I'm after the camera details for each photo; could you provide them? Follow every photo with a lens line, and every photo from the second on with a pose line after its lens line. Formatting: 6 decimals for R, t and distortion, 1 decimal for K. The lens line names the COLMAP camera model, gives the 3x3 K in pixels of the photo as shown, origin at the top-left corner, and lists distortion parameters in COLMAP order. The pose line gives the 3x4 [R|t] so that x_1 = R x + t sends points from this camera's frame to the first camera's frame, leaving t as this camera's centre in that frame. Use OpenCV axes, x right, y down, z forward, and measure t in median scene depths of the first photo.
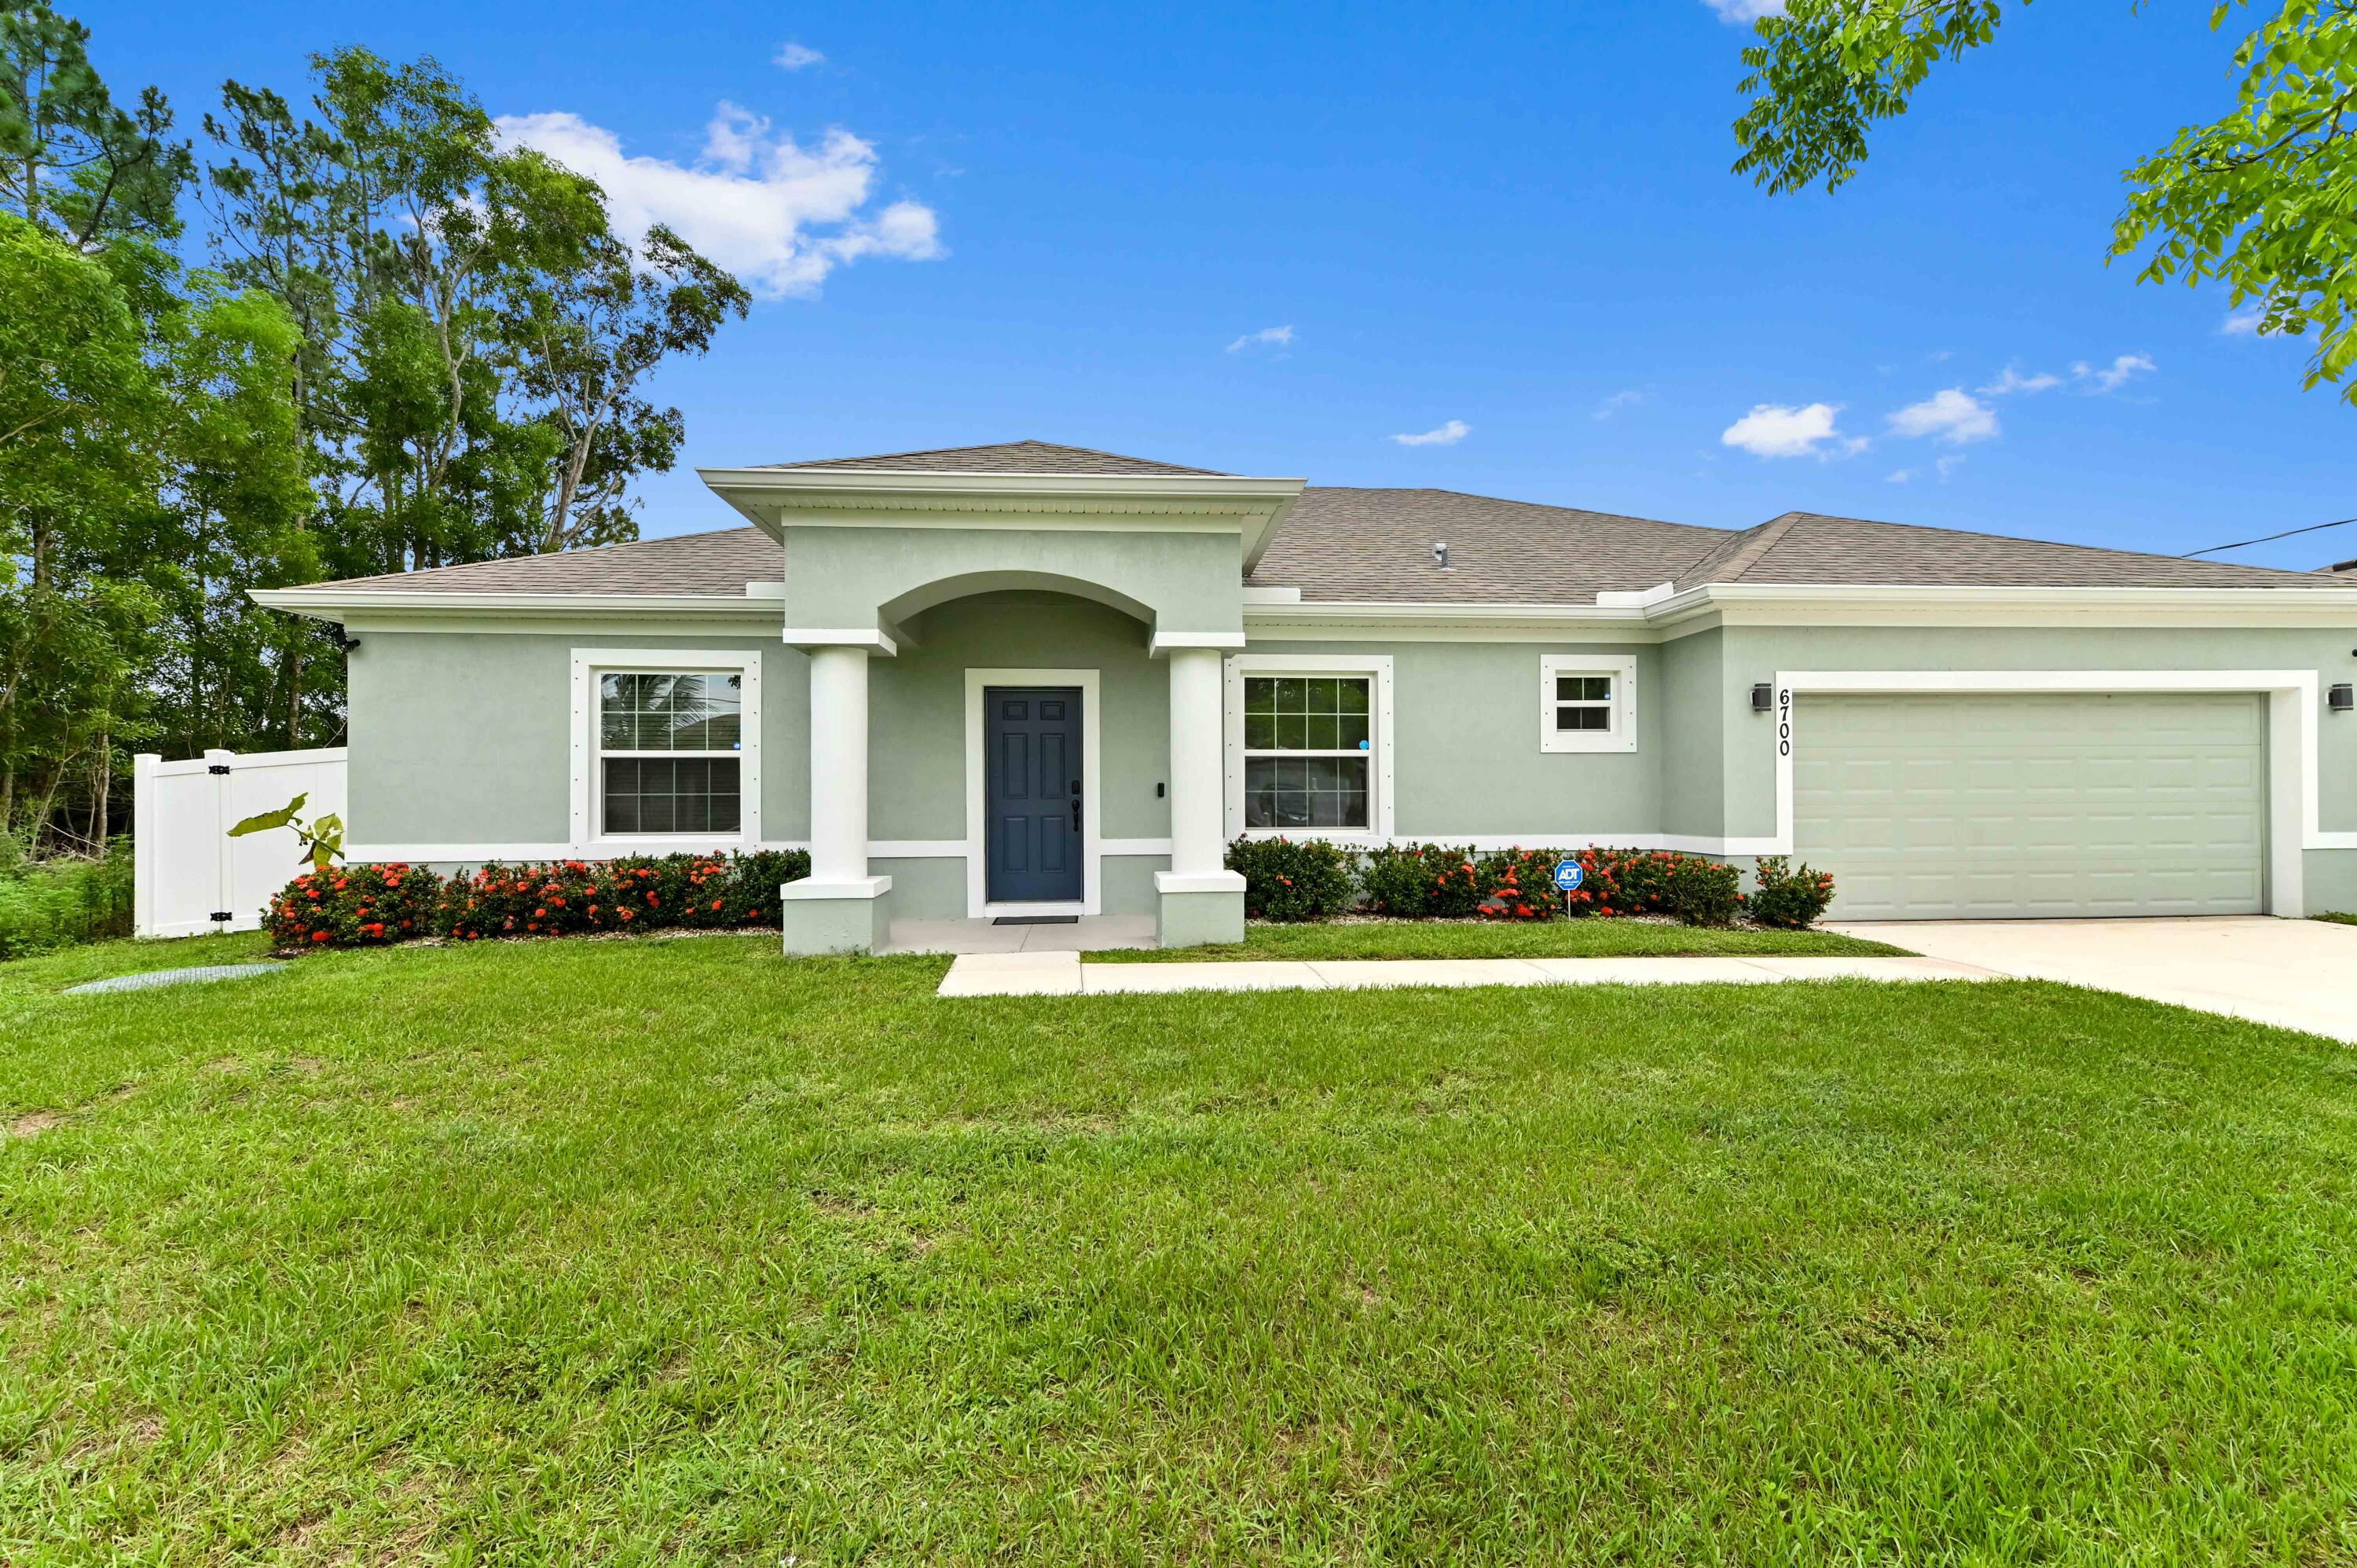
lens RADIAL K [[936.1, 0, 1189.9], [0, 936.1, 800.1], [0, 0, 1]] dist [0.000351, 0.000001]
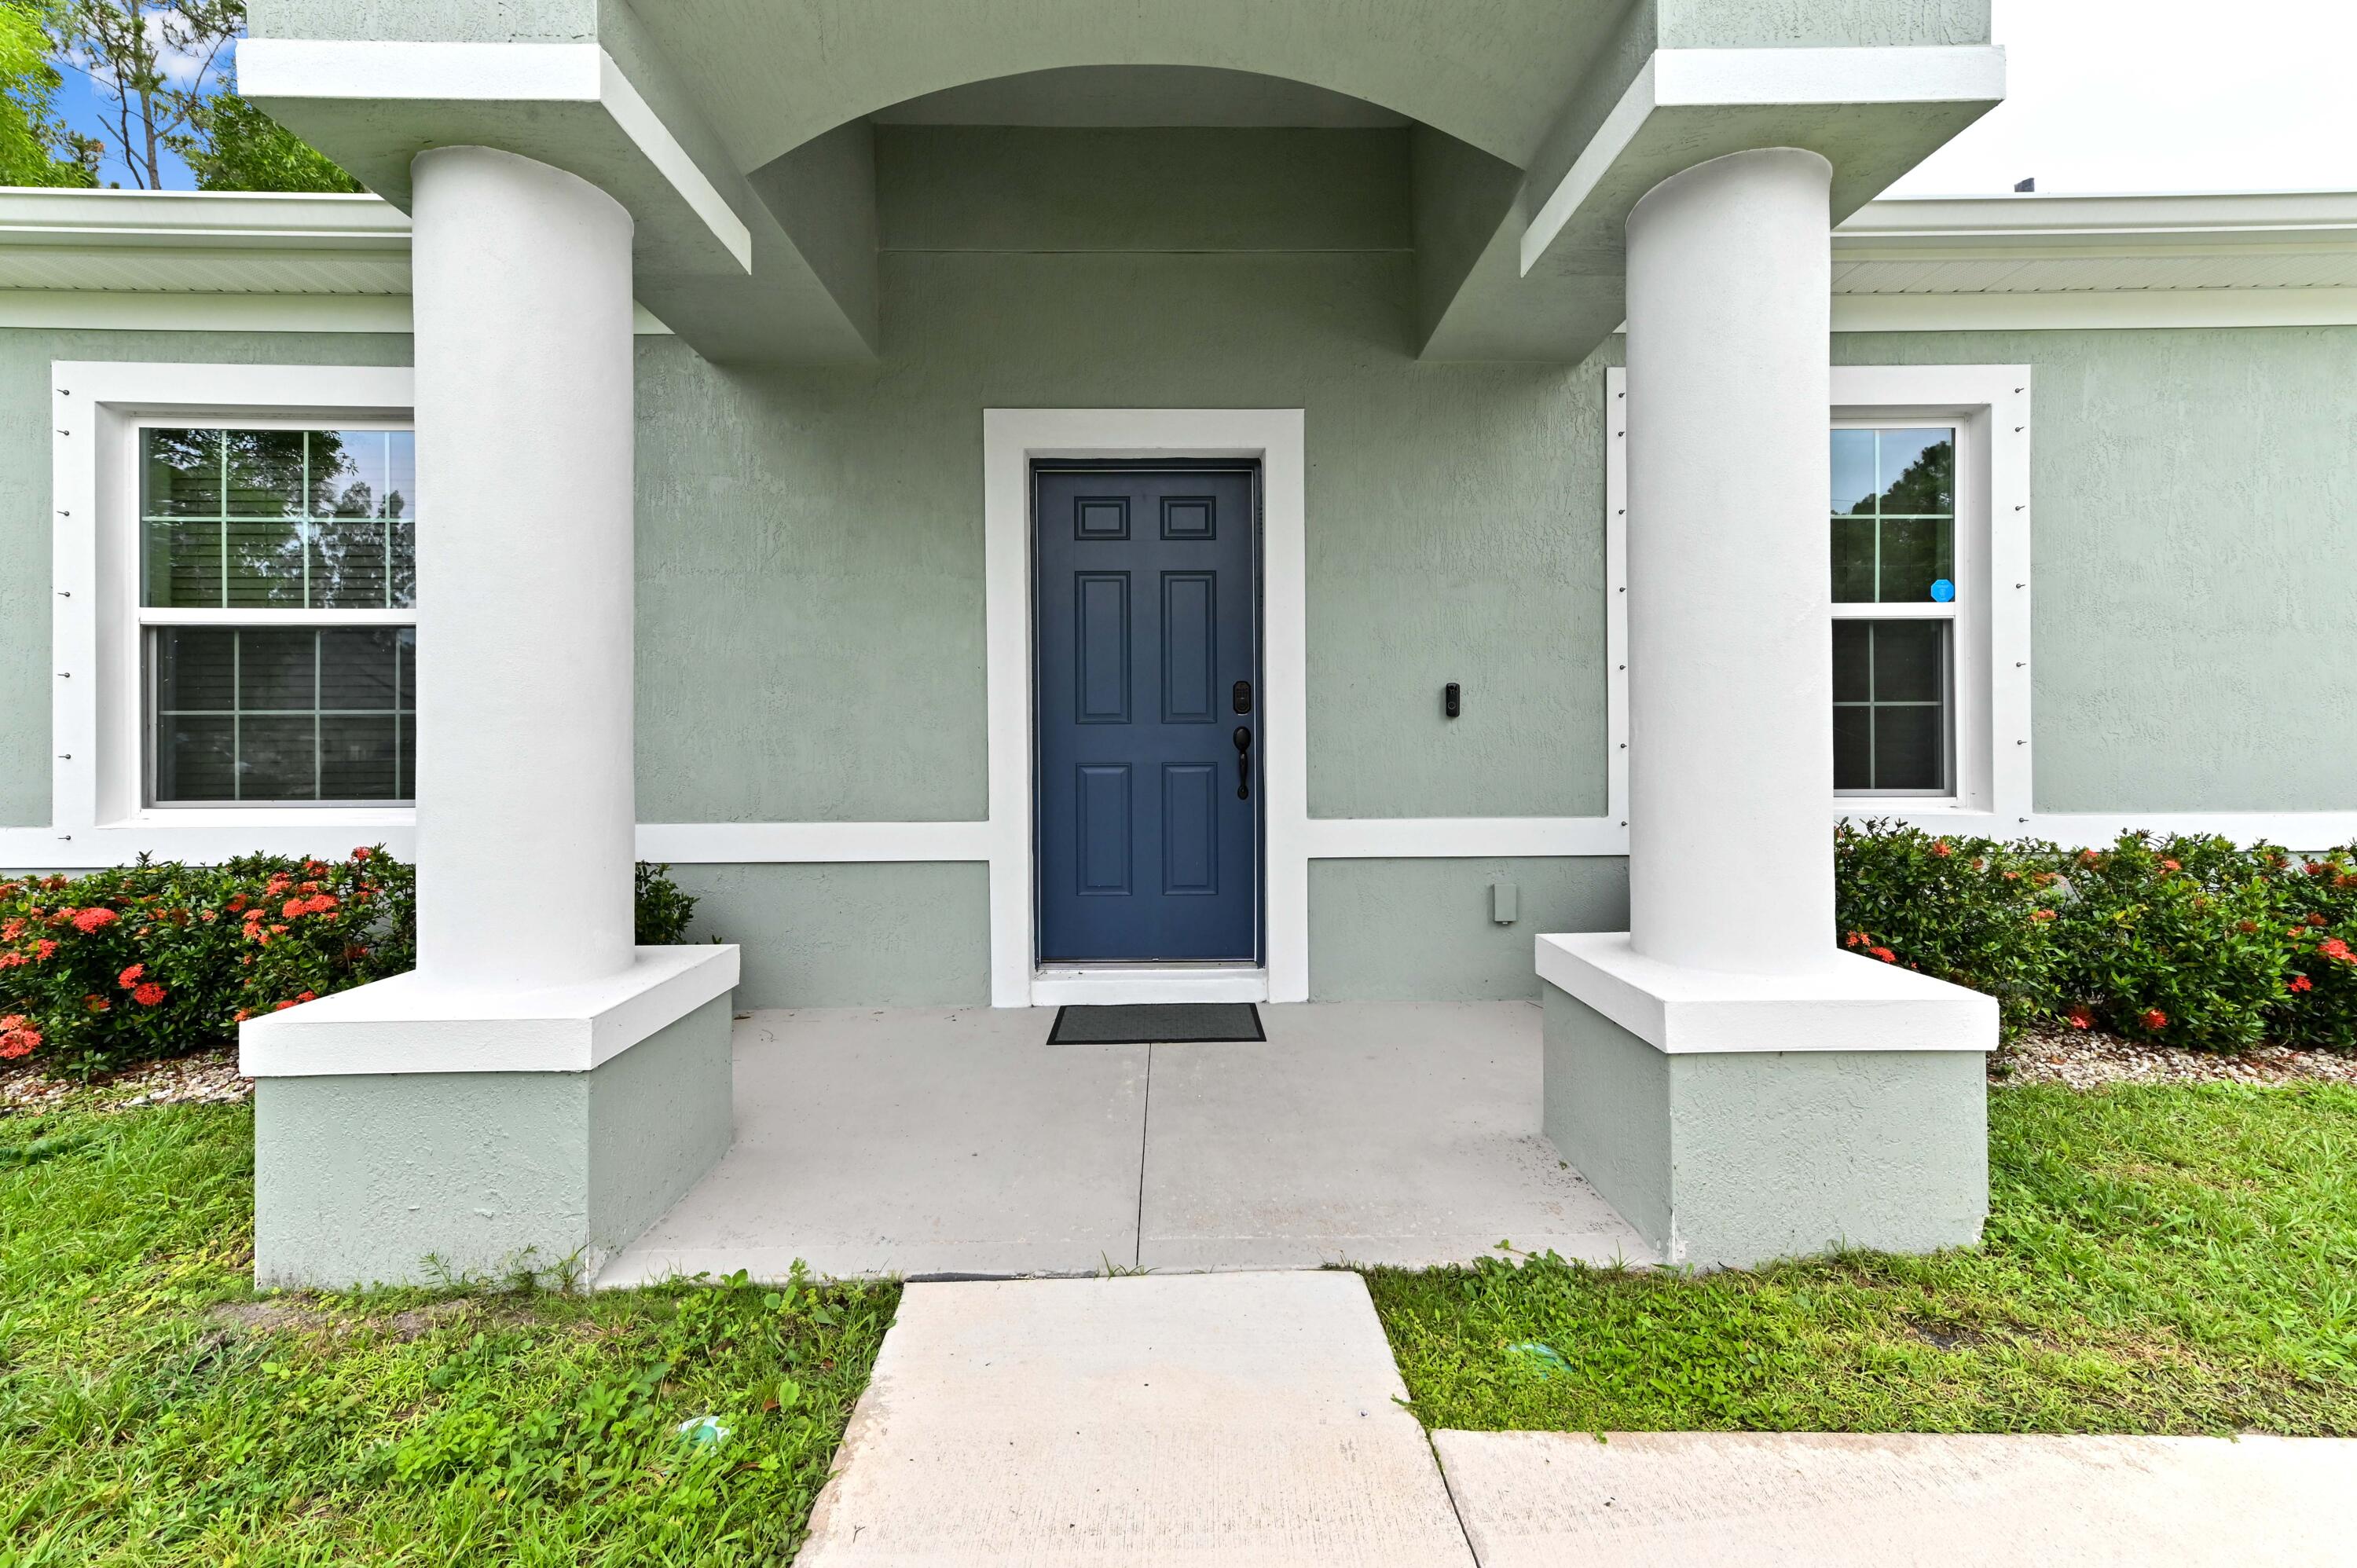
lens RADIAL K [[938.5, 0, 1176.1], [0, 938.5, 744.5], [0, 0, 1]] dist [0.012802, -0.000017]
pose [[0.995951, -0.000243, -0.089894, -0.118564], [0.000242, 1.000000, -0.000020, 0.008889], [0.089894, -0.000002, 0.995951, 0.595659]]
